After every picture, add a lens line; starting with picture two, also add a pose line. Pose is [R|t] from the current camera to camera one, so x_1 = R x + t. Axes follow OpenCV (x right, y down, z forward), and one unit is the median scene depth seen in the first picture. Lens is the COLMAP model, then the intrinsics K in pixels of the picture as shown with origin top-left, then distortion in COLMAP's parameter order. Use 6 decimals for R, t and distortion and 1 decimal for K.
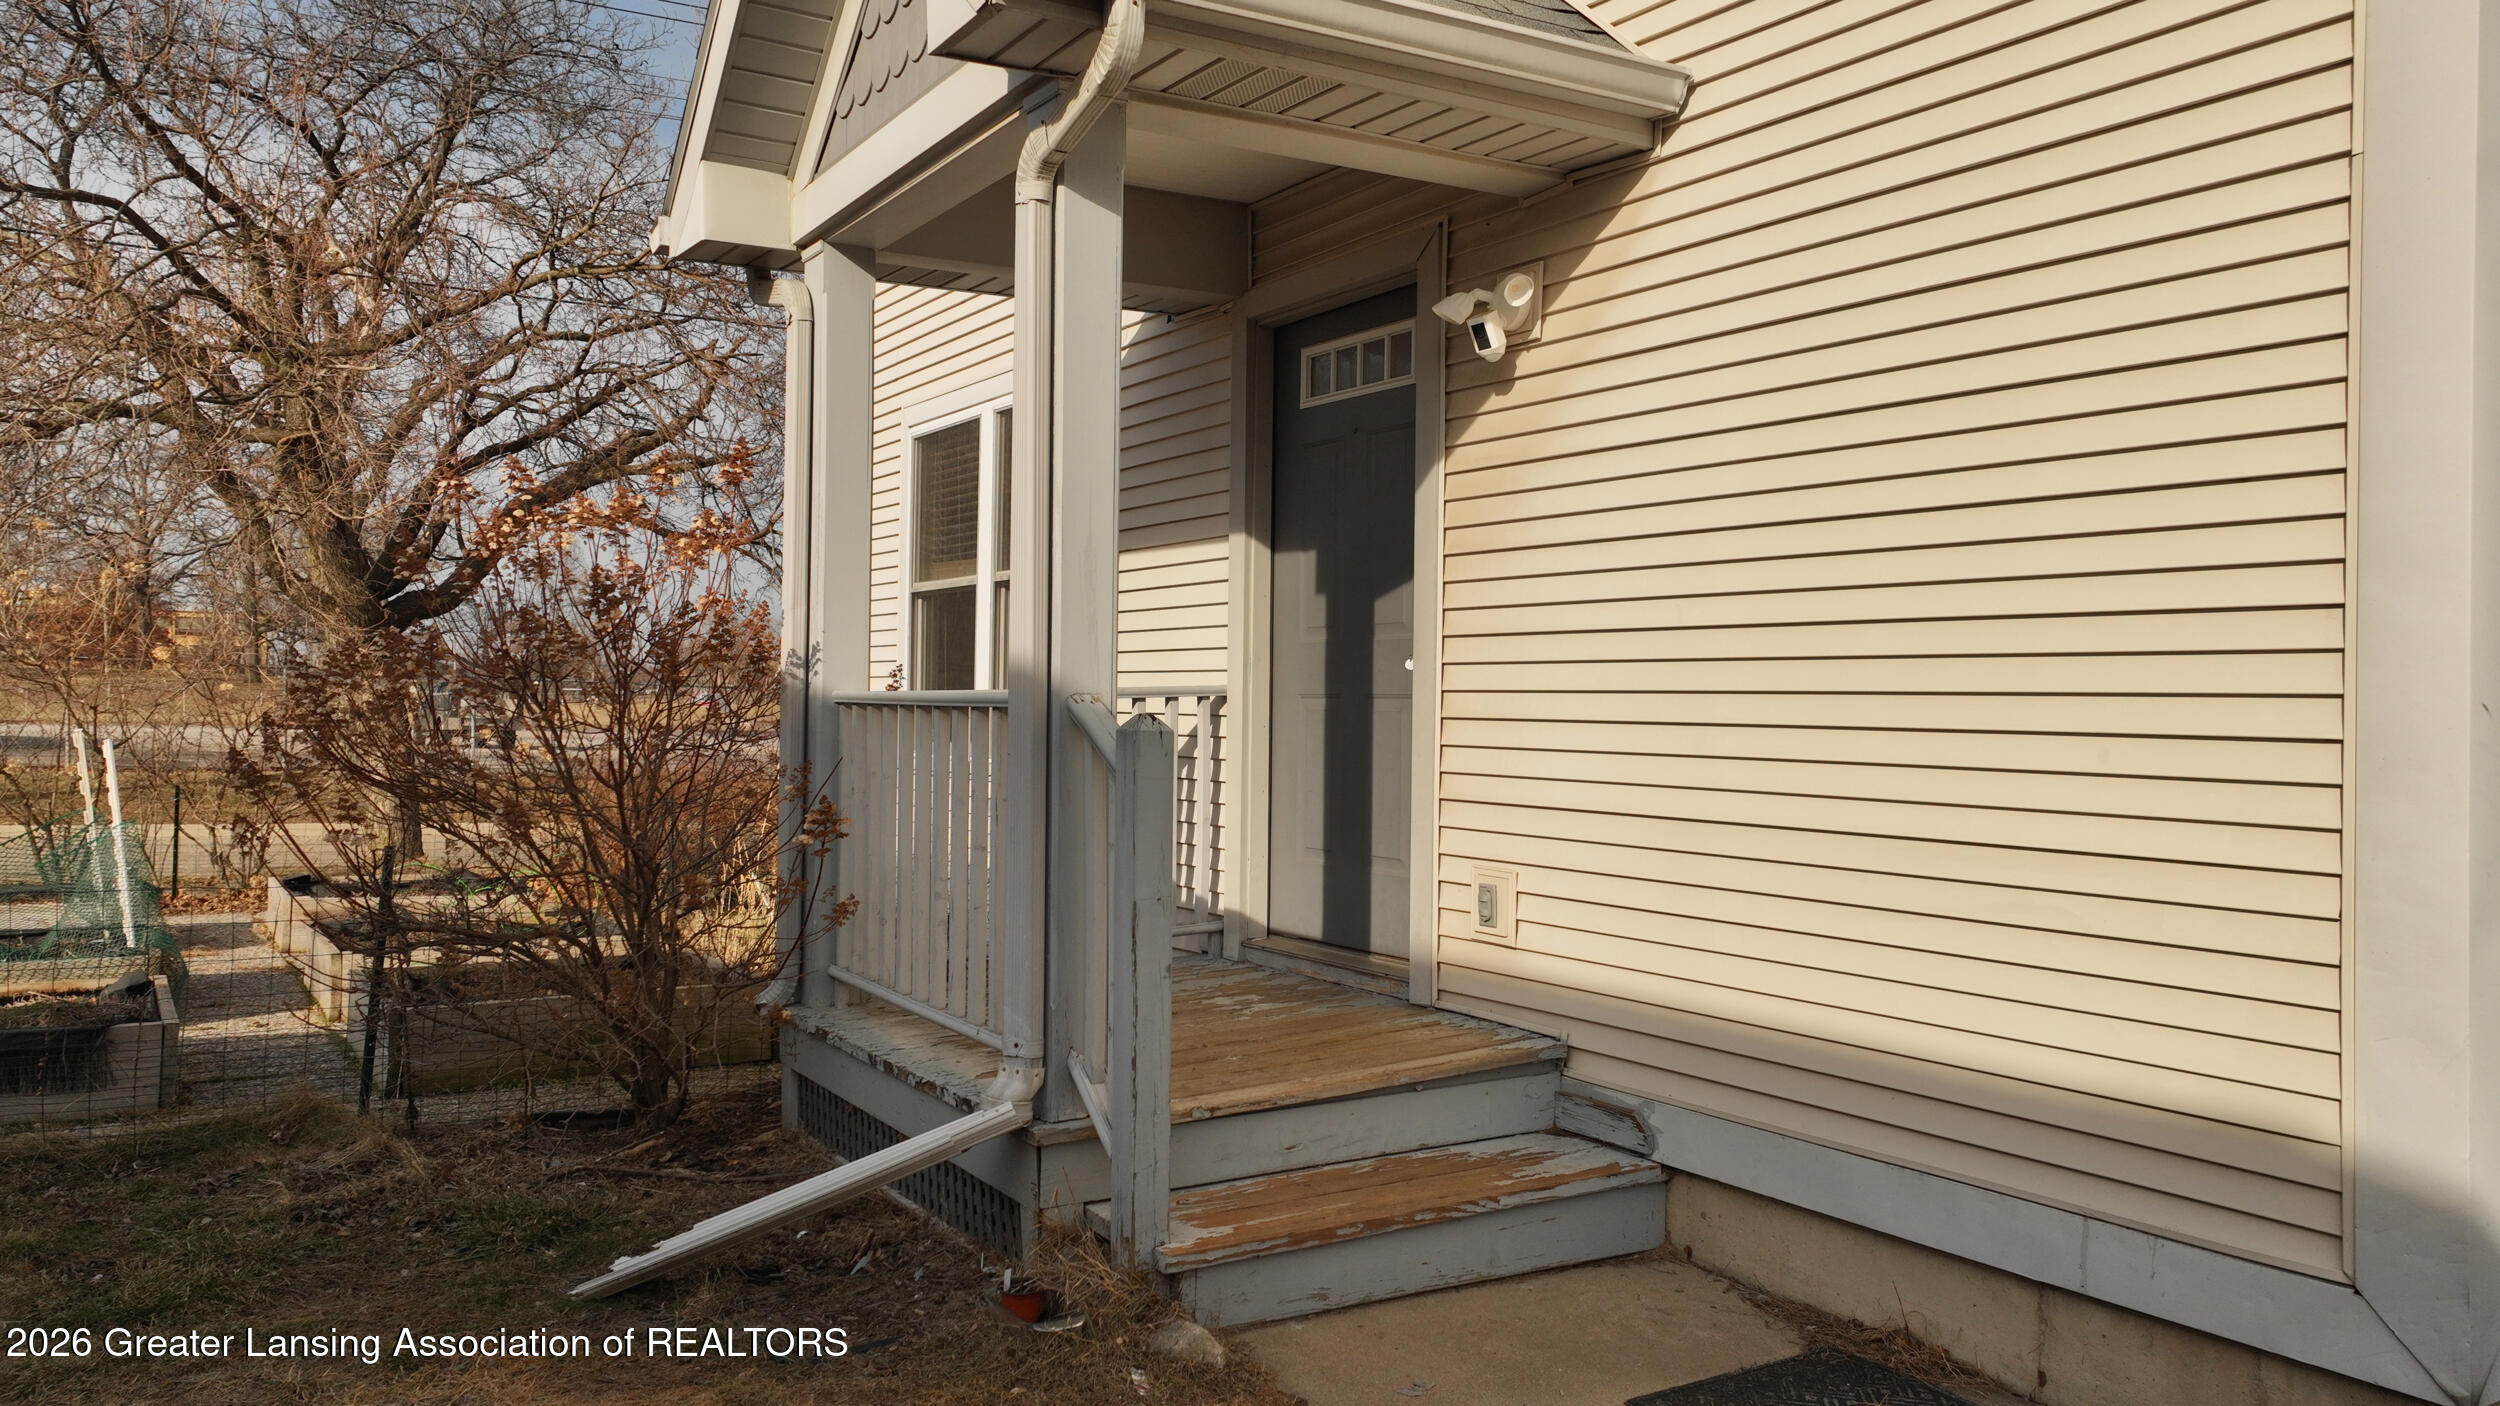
lens RADIAL K [[1812.4, 0, 1247.5], [0, 1812.4, 694.3], [0, 0, 1]] dist [0.009775, -0.009120]
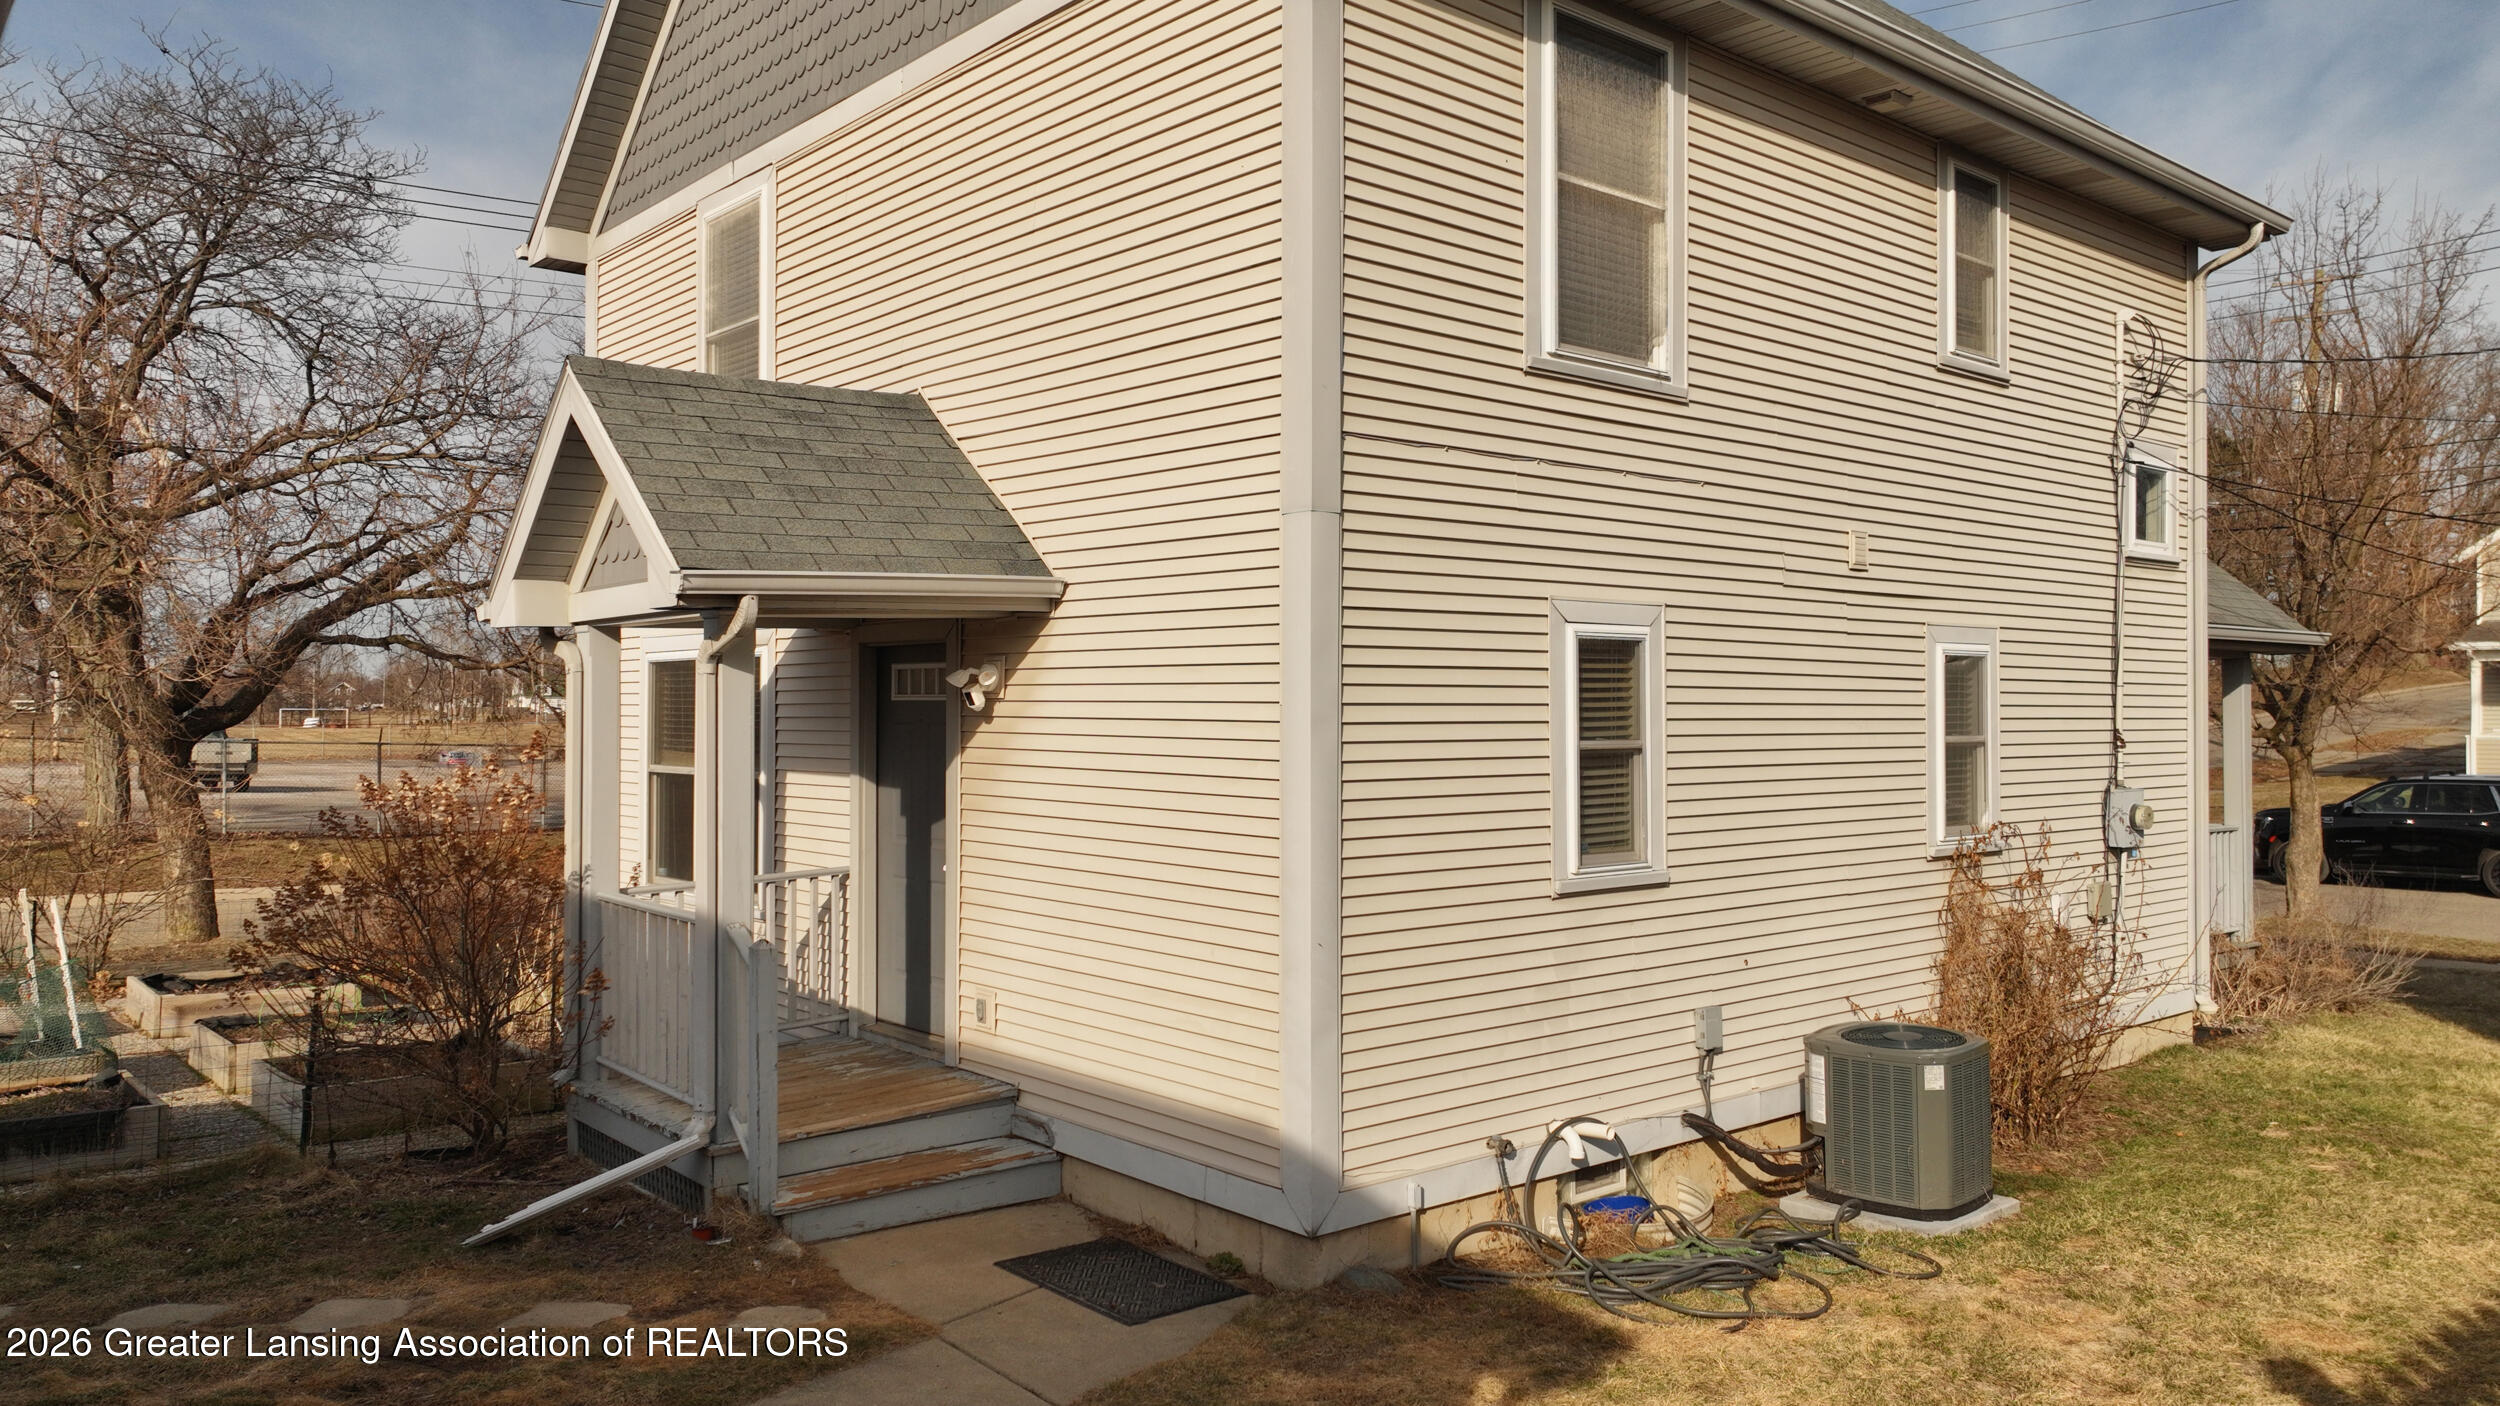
lens RADIAL K [[1763.1, 0, 1257.5], [0, 1763.1, 708.2], [0, 0, 1]] dist [-0.007644, 0.013564]
pose [[0.989563, -0.009161, 0.143812, 0.161588], [0.009294, 0.999957, -0.000253, -0.186955], [-0.143803, 0.001587, 0.989605, -0.790992]]
